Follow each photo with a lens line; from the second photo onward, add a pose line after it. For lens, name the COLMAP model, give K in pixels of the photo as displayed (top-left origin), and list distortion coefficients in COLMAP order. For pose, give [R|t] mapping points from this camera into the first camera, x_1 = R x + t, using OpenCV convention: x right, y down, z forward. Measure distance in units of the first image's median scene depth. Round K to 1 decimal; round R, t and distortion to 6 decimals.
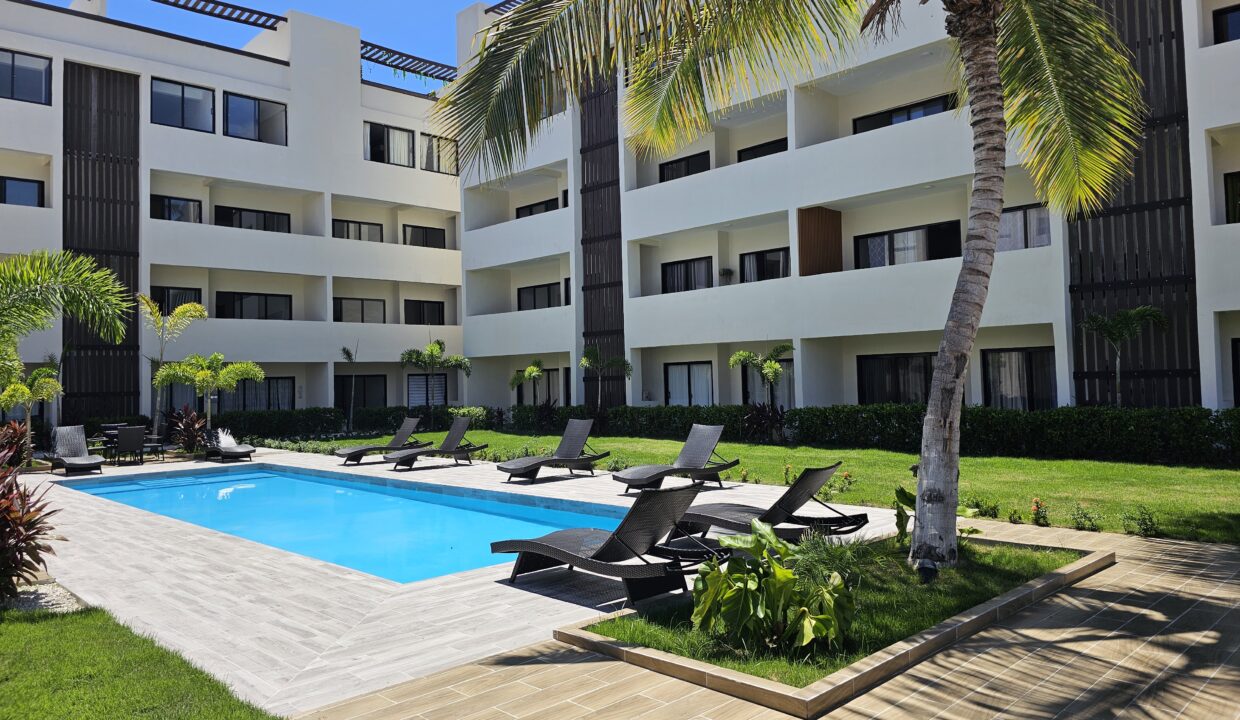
lens RADIAL K [[830.5, 0, 620.0], [0, 830.5, 360.0], [0, 0, 1]] dist [0.025703, -0.005437]
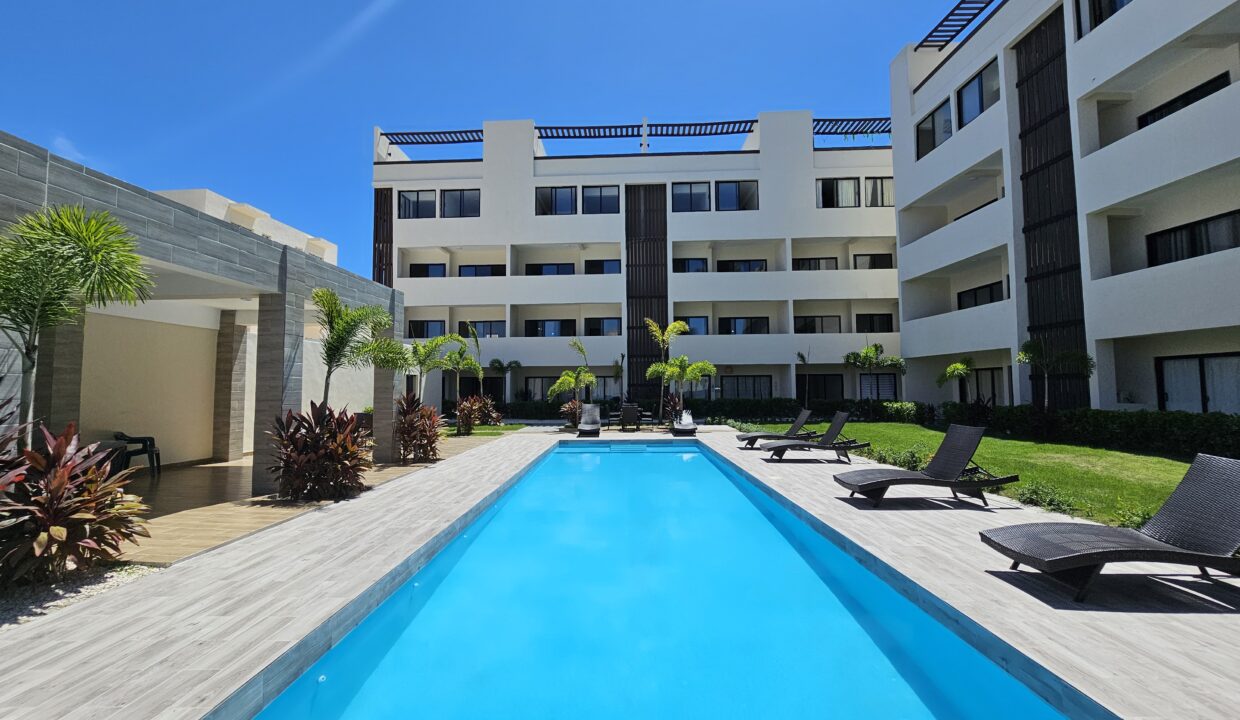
lens RADIAL K [[506.7, 0, 615.7], [0, 506.7, 357.2], [0, 0, 1]] dist [-0.000709, -0.000311]
pose [[0.707648, -0.023152, -0.706186, 0.027684], [0.006997, 0.999644, -0.025762, 0.011909], [0.706531, 0.013289, 0.707557, 0.262094]]
